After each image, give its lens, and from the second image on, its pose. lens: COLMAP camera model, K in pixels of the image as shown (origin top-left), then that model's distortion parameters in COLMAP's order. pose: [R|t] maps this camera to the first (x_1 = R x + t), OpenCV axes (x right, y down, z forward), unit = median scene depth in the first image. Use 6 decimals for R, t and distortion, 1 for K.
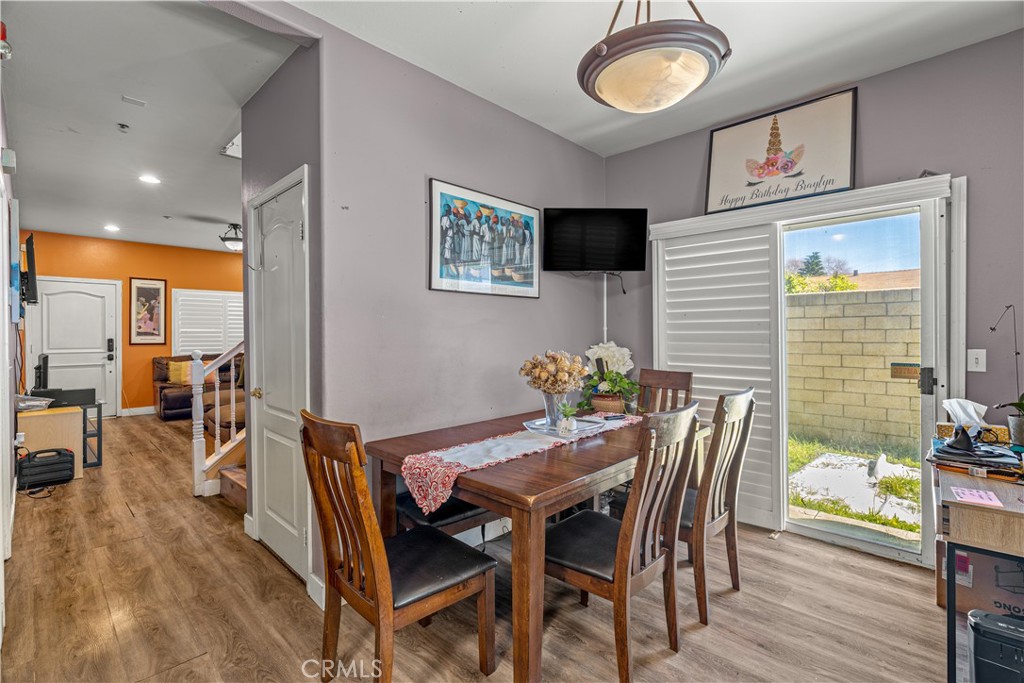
lens RADIAL K [[464.8, 0, 516.5], [0, 464.8, 337.3], [0, 0, 1]] dist [-0.014128, 0.001406]
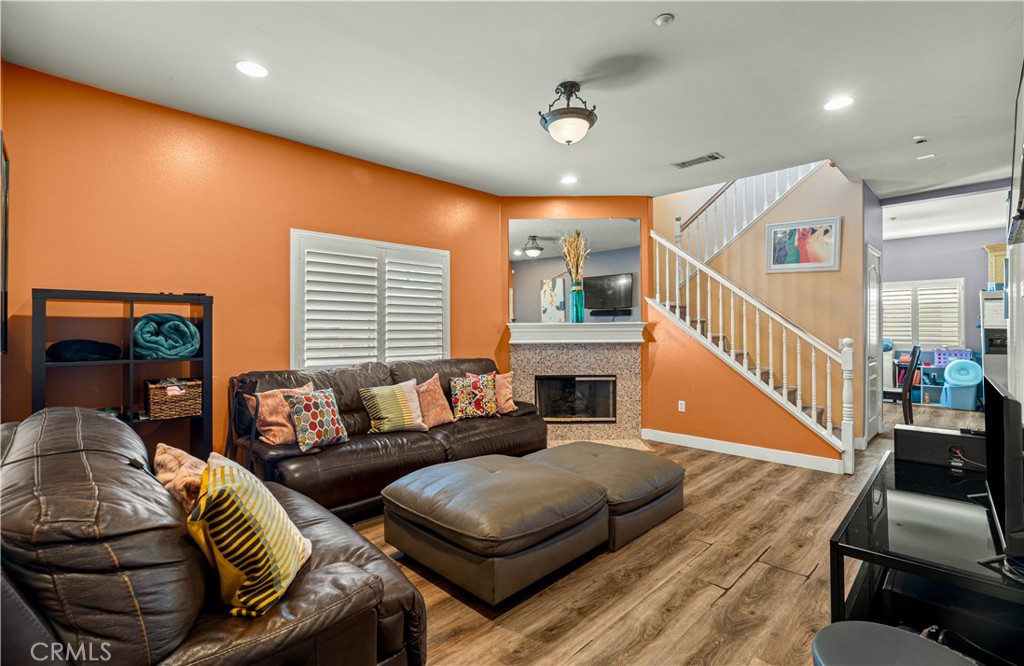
lens RADIAL K [[473.4, 0, 512.5], [0, 473.4, 328.3], [0, 0, 1]] dist [-0.013902, 0.001310]
pose [[0.022483, 0.003234, 0.999742, -0.912951], [0.012630, 0.999914, -0.003518, -0.000435], [-0.999667, 0.012706, 0.022440, 0.888826]]
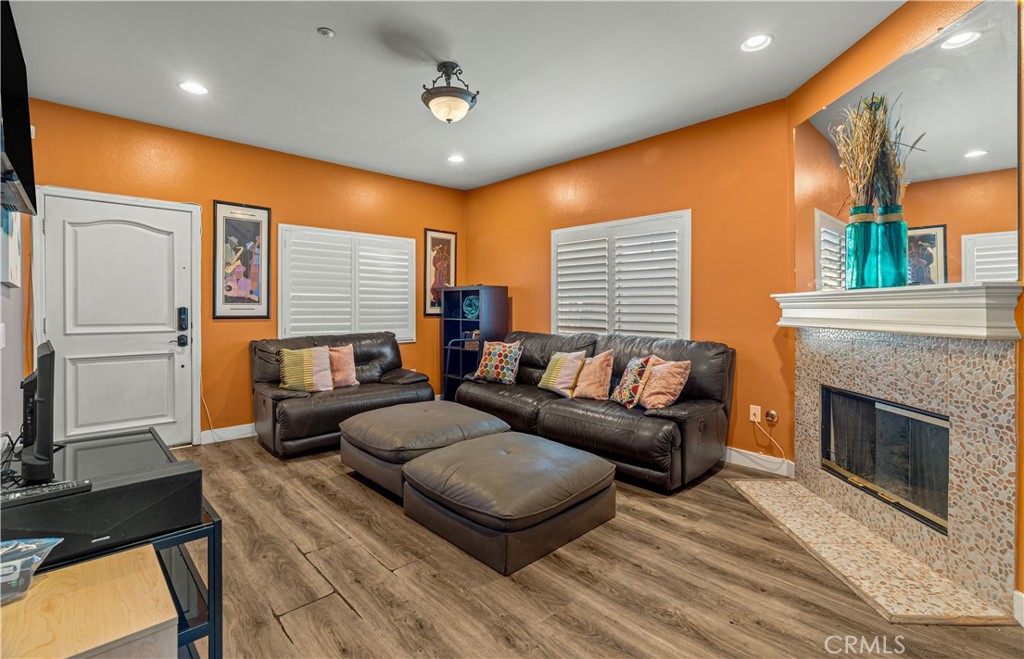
lens RADIAL K [[473.4, 0, 512.7], [0, 473.4, 313.9], [0, 0, 1]] dist [-0.013902, 0.001310]
pose [[0.997860, 0.003247, -0.065303, -0.432071], [-0.002991, 0.999987, 0.004019, 0.007155], [0.065315, -0.003815, 0.997857, 0.441930]]
